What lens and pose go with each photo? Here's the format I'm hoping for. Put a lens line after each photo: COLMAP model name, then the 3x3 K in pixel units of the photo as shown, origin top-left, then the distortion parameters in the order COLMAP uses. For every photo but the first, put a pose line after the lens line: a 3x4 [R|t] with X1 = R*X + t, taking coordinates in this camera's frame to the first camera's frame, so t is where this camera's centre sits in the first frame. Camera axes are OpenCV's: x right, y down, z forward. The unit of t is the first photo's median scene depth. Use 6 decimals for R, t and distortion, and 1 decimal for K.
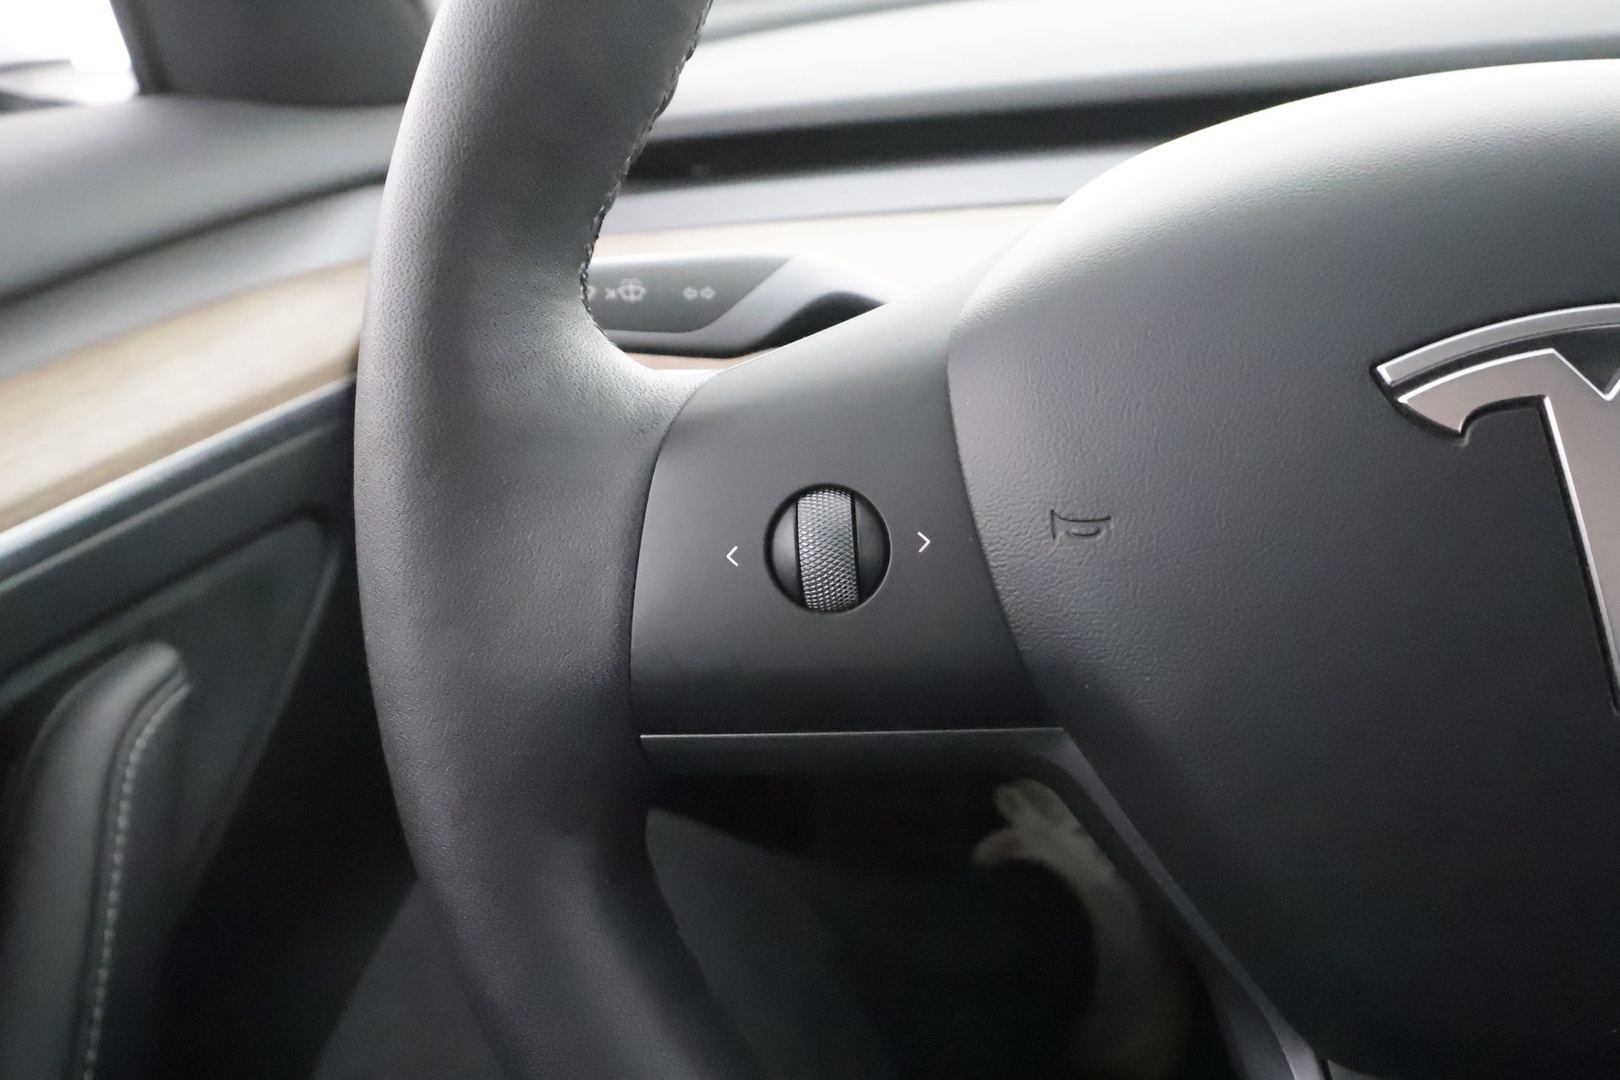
lens RADIAL K [[1307.0, 0, 769.9], [0, 1307.0, 519.2], [0, 0, 1]] dist [0.010516, 0.000023]
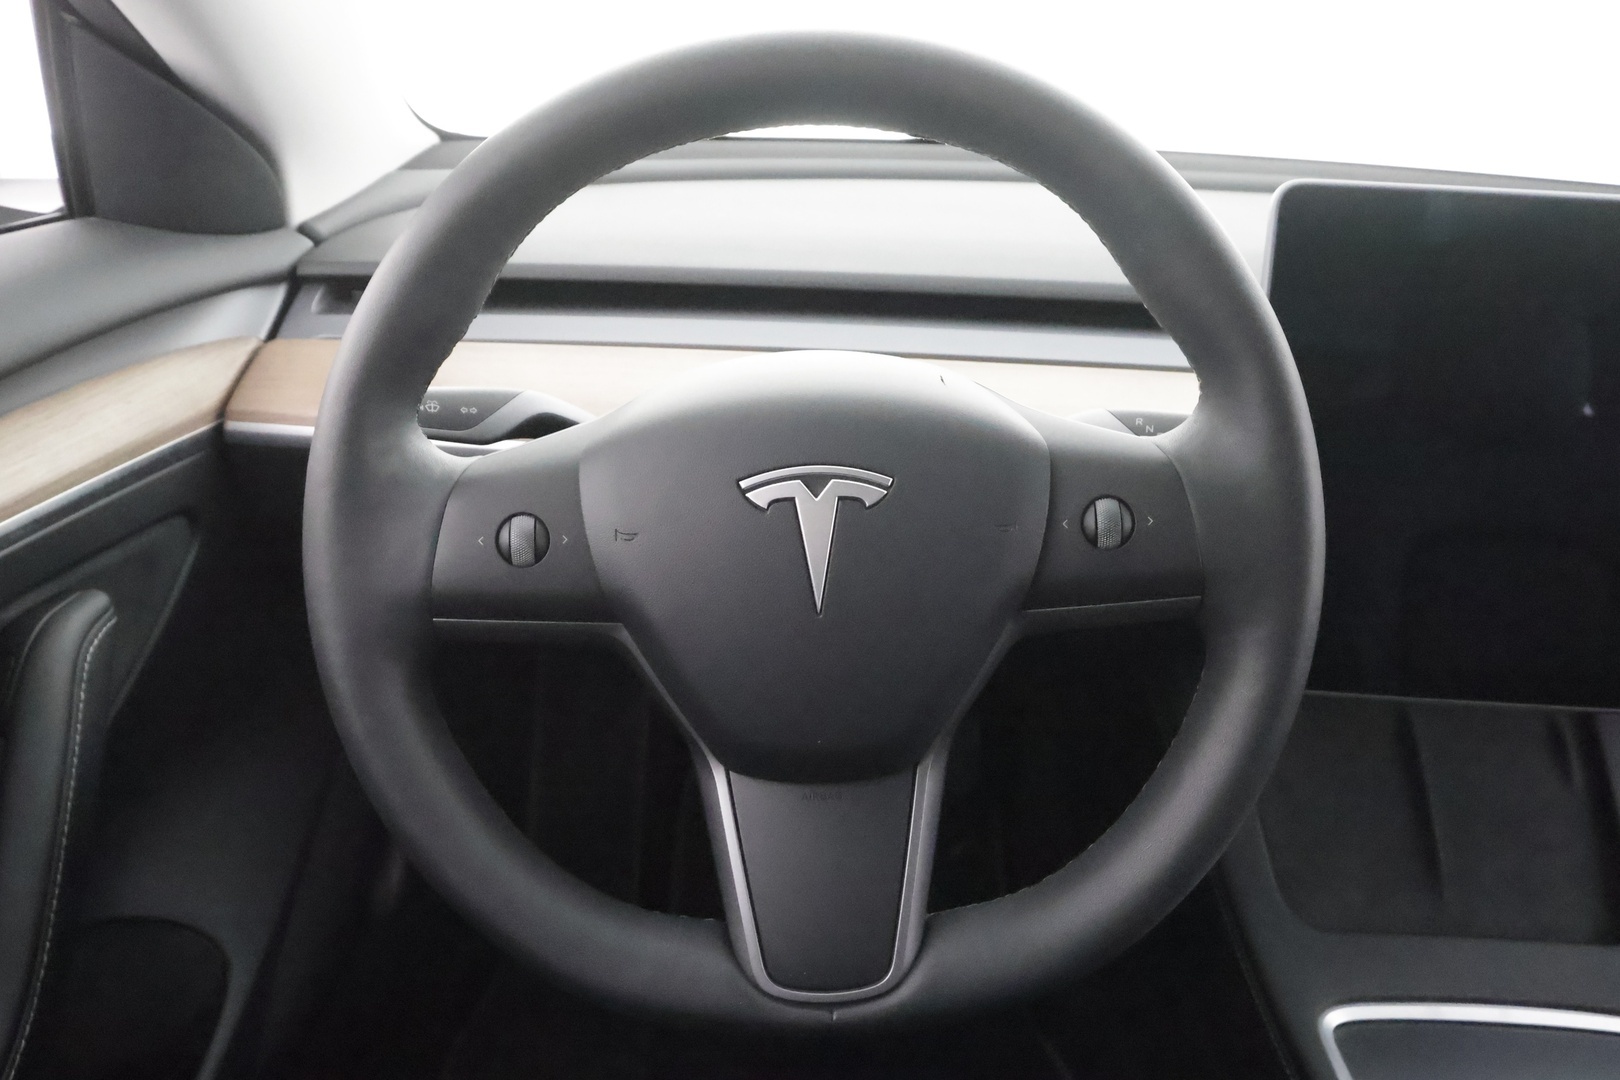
lens RADIAL K [[1227.3, 0, 810.1], [0, 1227.3, 598.6], [0, 0, 1]] dist [-0.042472, 0.001176]
pose [[0.969495, 0.052490, 0.239426, 0.021910], [-0.059770, 0.997942, 0.023241, 0.042429], [-0.237713, -0.036842, 0.970636, -1.170674]]
